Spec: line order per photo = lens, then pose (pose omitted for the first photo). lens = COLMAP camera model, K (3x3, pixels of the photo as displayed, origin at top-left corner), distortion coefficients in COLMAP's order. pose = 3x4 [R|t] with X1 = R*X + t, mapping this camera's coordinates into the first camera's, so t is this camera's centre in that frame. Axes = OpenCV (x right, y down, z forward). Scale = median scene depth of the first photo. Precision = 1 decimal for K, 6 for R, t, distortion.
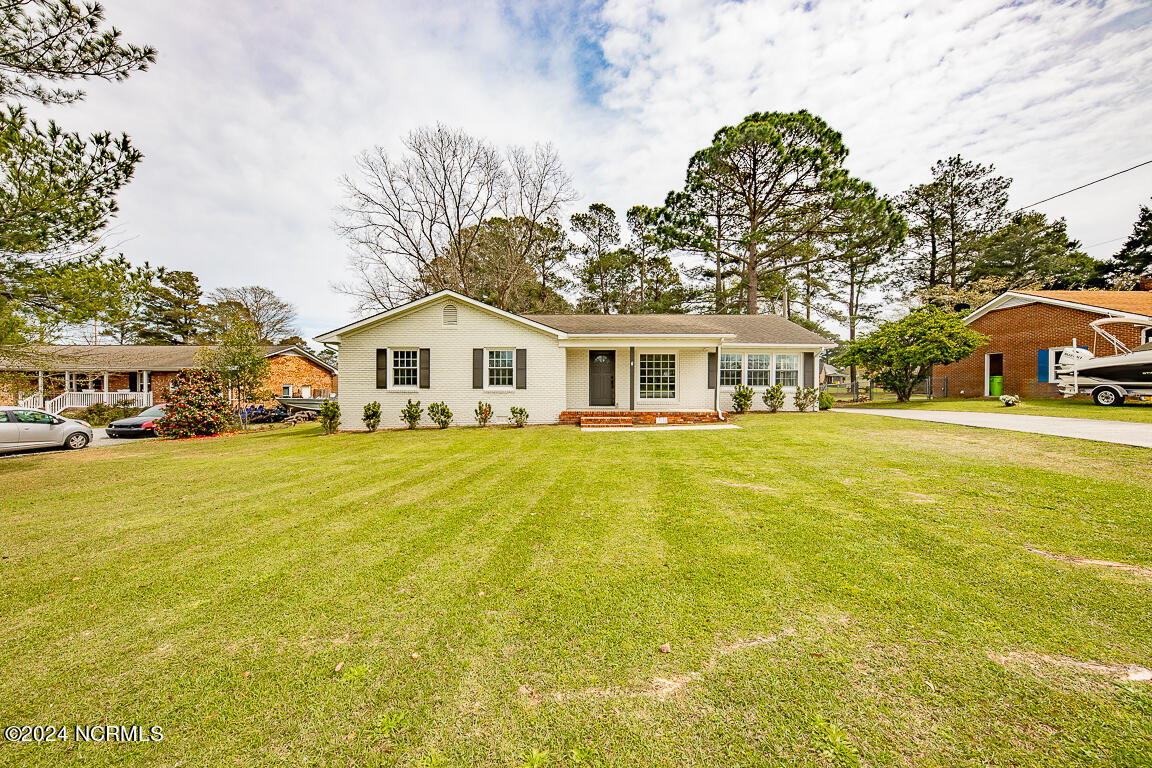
lens RADIAL K [[405.2, 0, 576.0], [0, 405.2, 384.0], [0, 0, 1]] dist [0.000013, -0.000079]
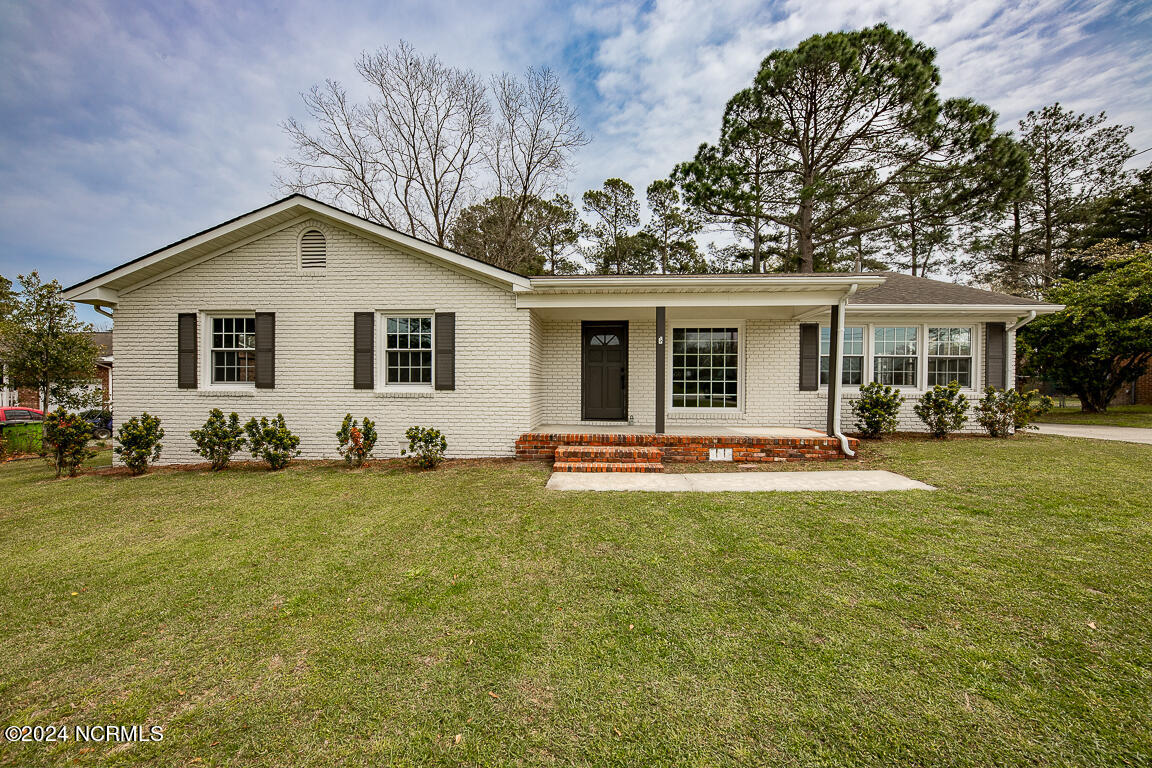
lens RADIAL K [[405.2, 0, 576.0], [0, 405.2, 384.0], [0, 0, 1]] dist [0.000013, -0.000079]
pose [[0.998959, 0.003498, -0.045490, 0.024266], [-0.003414, 0.999992, 0.001918, 0.001392], [0.045496, -0.001761, 0.998963, 0.210914]]
